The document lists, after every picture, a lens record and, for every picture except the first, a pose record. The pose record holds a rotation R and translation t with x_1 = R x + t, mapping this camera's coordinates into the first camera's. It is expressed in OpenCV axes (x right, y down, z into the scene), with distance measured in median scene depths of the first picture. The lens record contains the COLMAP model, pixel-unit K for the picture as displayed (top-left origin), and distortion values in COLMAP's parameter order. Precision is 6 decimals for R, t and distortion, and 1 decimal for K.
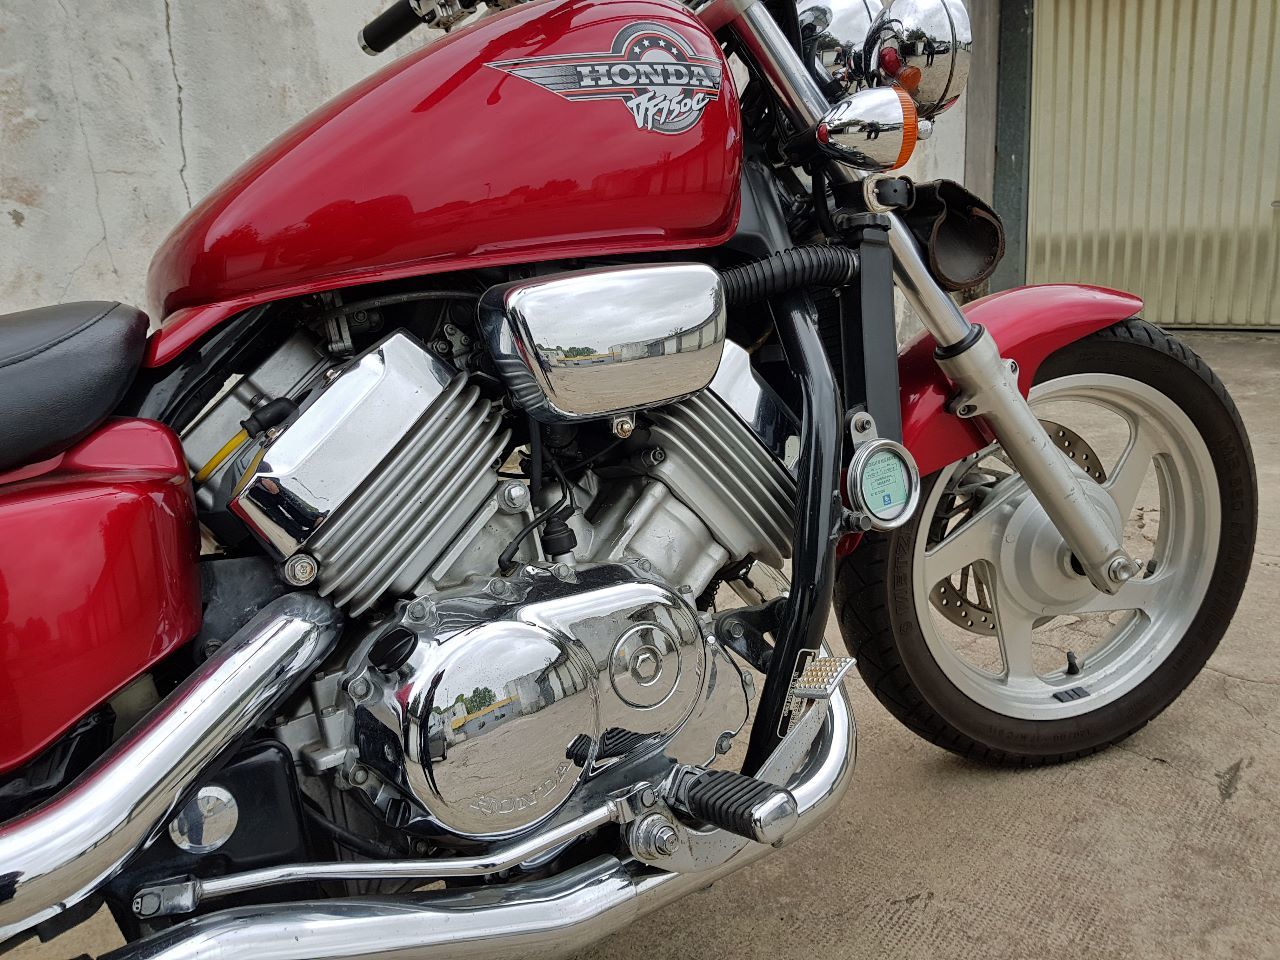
lens RADIAL K [[975.2, 0, 614.5], [0, 975.2, 475.3], [0, 0, 1]] dist [0.050403, -0.091733]
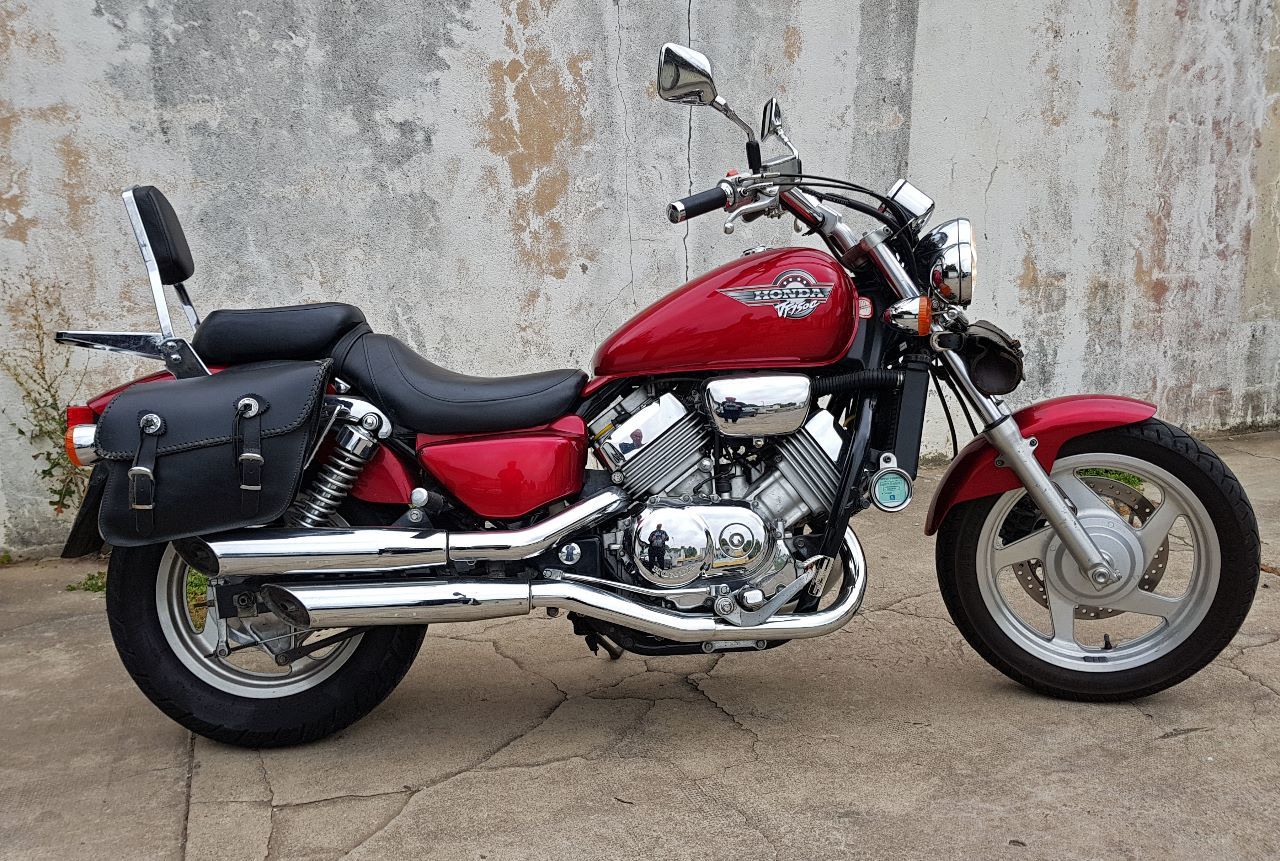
lens RADIAL K [[1045.2, 0, 641.1], [0, 1045.2, 492.2], [0, 0, 1]] dist [0.070215, -0.106175]
pose [[0.867303, 0.164987, -0.469643, 0.954384], [-0.154194, 0.986114, 0.061670, -0.044590], [0.473296, 0.018930, 0.880700, -1.311052]]
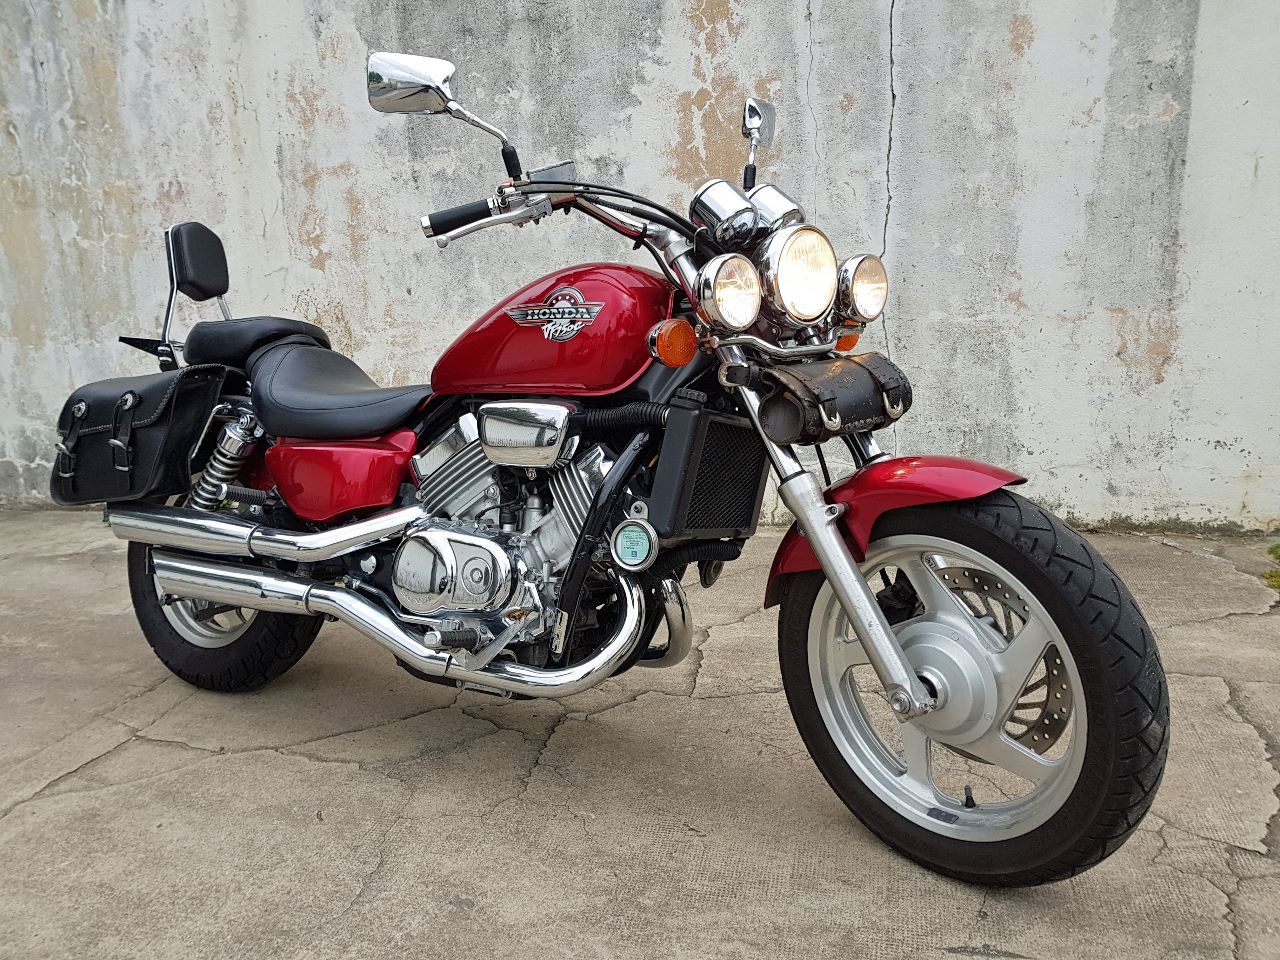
lens RADIAL K [[947.7, 0, 640.0], [0, 947.7, 480.0], [0, 0, 1]] dist [0.059843, -0.083528]
pose [[0.471267, 0.231035, -0.851193, 1.886305], [-0.209117, 0.966833, 0.146644, -0.392157], [0.856842, 0.108891, 0.503950, 0.169785]]
